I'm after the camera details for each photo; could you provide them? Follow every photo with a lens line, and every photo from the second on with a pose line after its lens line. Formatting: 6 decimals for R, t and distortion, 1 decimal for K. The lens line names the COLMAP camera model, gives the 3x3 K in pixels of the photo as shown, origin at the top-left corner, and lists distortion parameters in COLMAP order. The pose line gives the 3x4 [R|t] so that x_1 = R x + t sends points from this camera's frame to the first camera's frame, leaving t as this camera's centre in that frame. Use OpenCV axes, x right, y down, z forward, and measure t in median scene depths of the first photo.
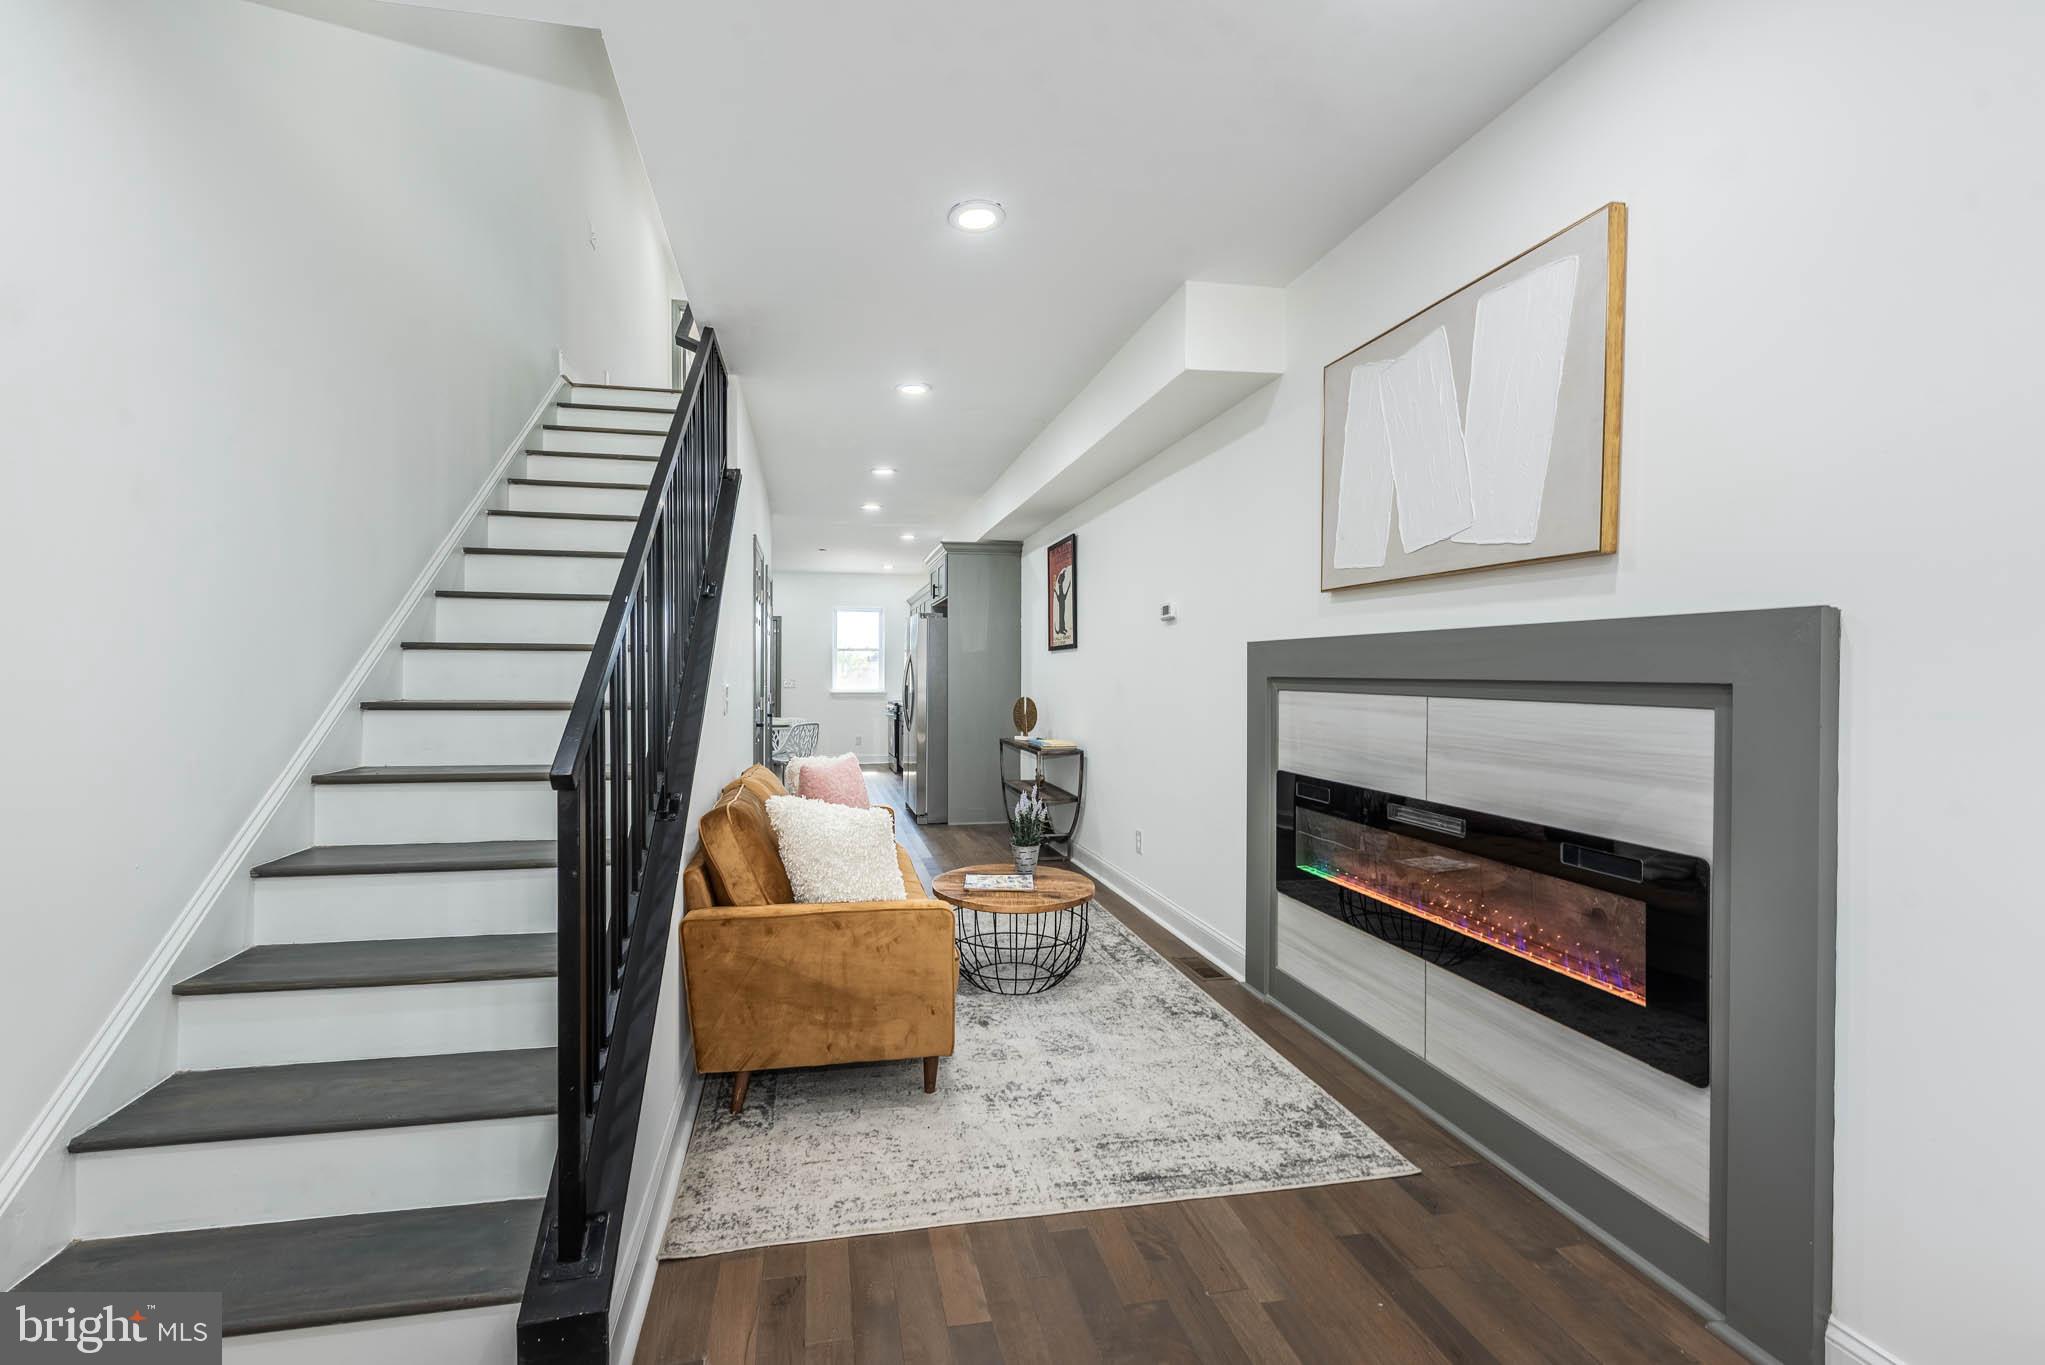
lens RADIAL K [[852.4, 0, 976.1], [0, 852.4, 677.6], [0, 0, 1]] dist [-0.008776, -0.003310]
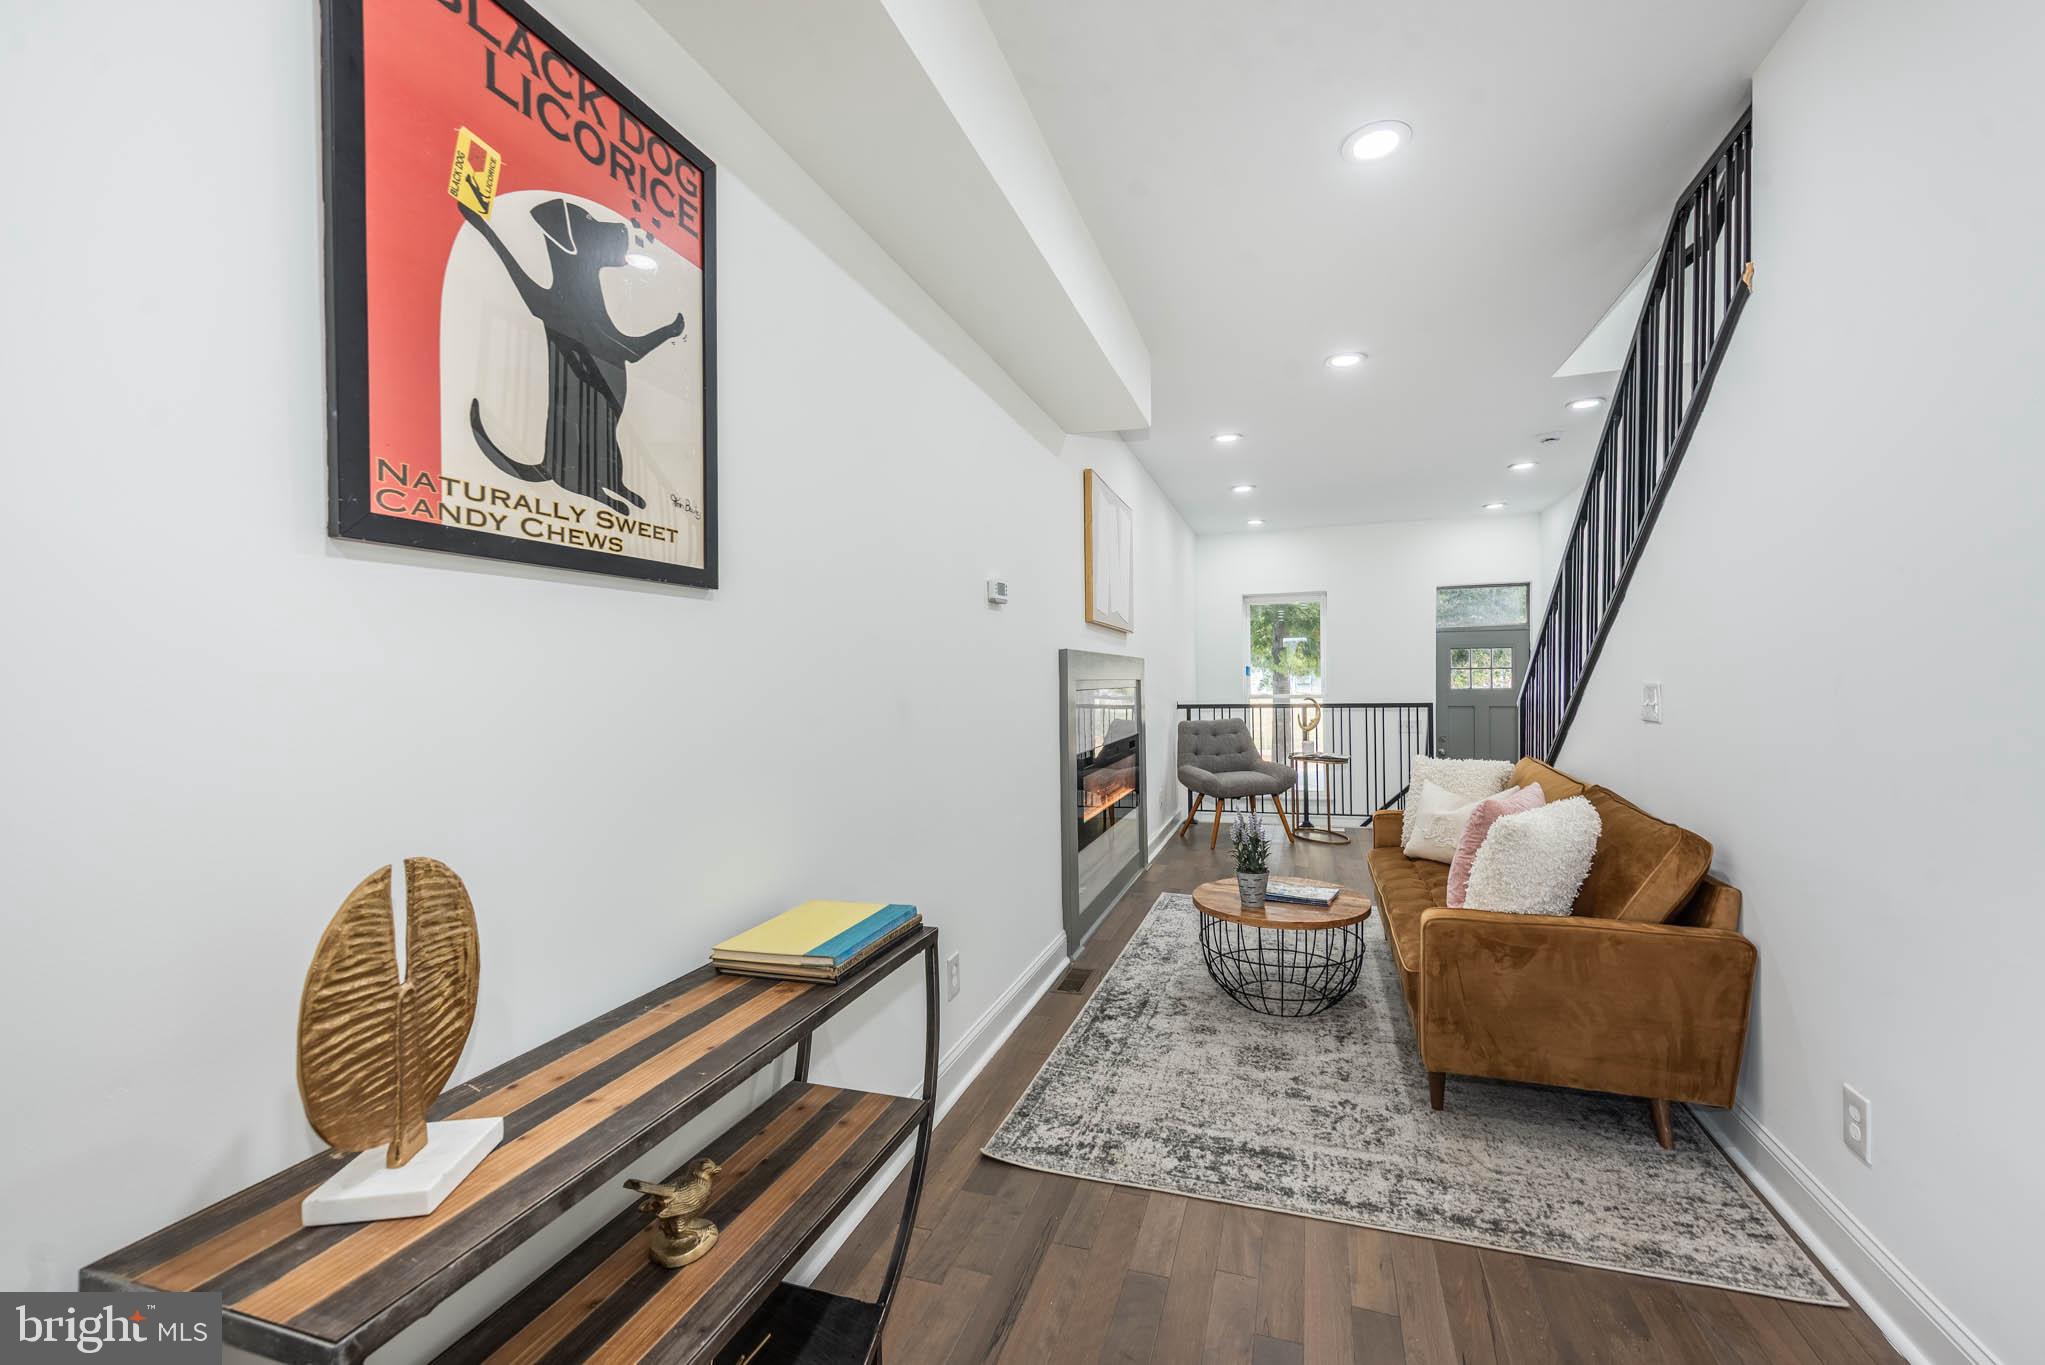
lens RADIAL K [[827.5, 0, 1063.8], [0, 827.5, 679.6], [0, 0, 1]] dist [0.000858, -0.000149]
pose [[-0.890061, 0.007049, 0.455788, -0.184576], [0.012632, 0.999878, 0.009204, -0.014978], [-0.455667, 0.013950, -0.890041, 2.135015]]
